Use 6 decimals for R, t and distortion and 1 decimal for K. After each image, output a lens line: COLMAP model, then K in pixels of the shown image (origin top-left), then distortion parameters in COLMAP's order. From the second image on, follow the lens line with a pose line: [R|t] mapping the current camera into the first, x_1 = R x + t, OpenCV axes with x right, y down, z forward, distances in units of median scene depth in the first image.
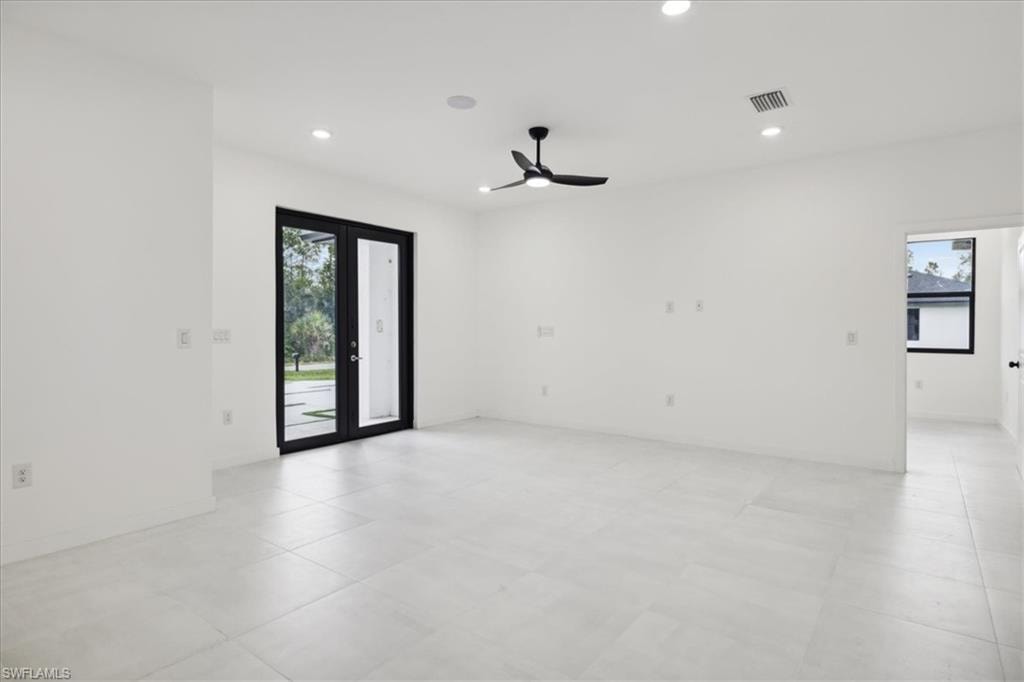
lens RADIAL K [[521.9, 0, 513.4], [0, 521.9, 331.9], [0, 0, 1]] dist [-0.001773, -0.000360]
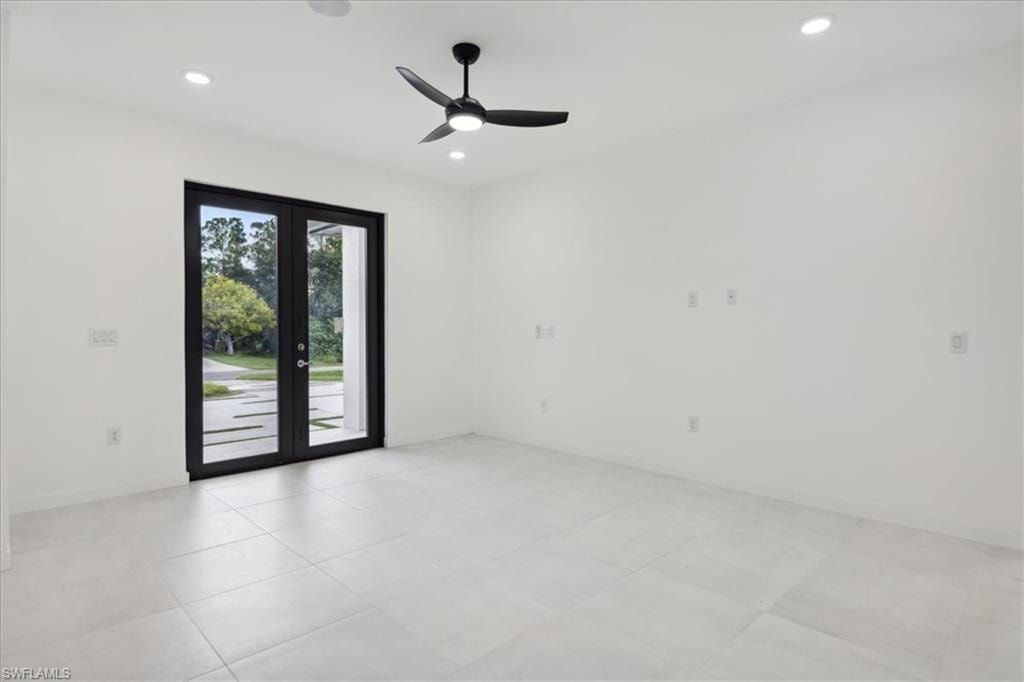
lens RADIAL K [[534.2, 0, 515.6], [0, 534.2, 329.0], [0, 0, 1]] dist [0.004169, 0.000392]
pose [[0.989292, 0.000162, -0.145946, 0.159786], [-0.000921, 0.999986, -0.005136, -0.000789], [0.145944, 0.005216, 0.989279, 0.206988]]
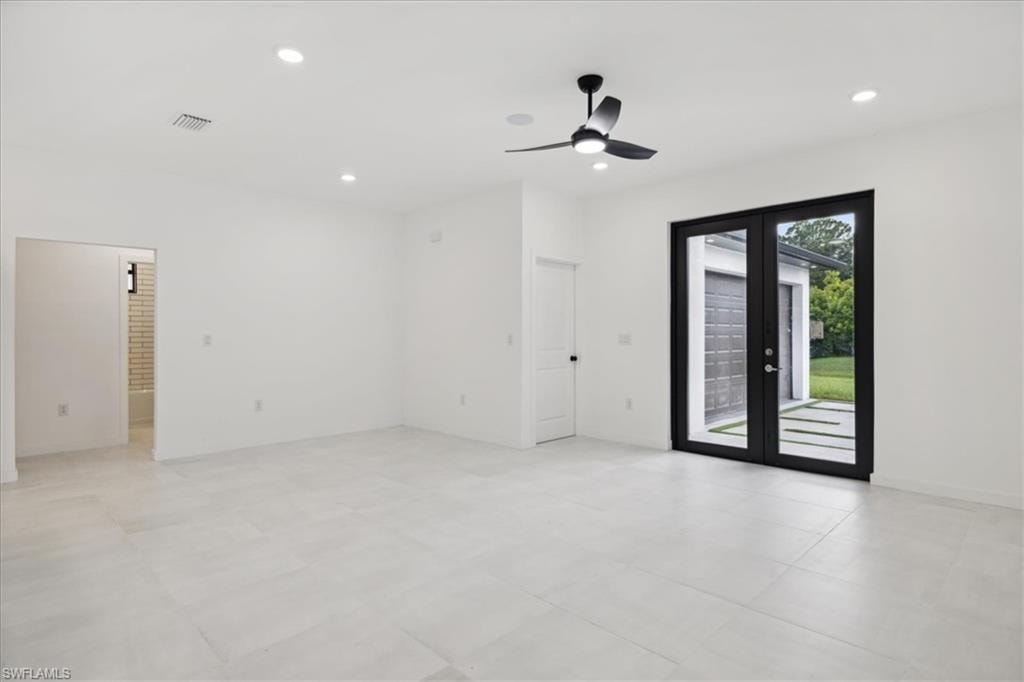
lens RADIAL K [[521.9, 0, 513.4], [0, 521.9, 331.9], [0, 0, 1]] dist [-0.001773, -0.000360]
pose [[-0.146912, -0.000378, -0.989150, 0.597570], [-0.001978, 0.999998, -0.000089, -0.008084], [0.989148, 0.001944, -0.146912, 0.724815]]
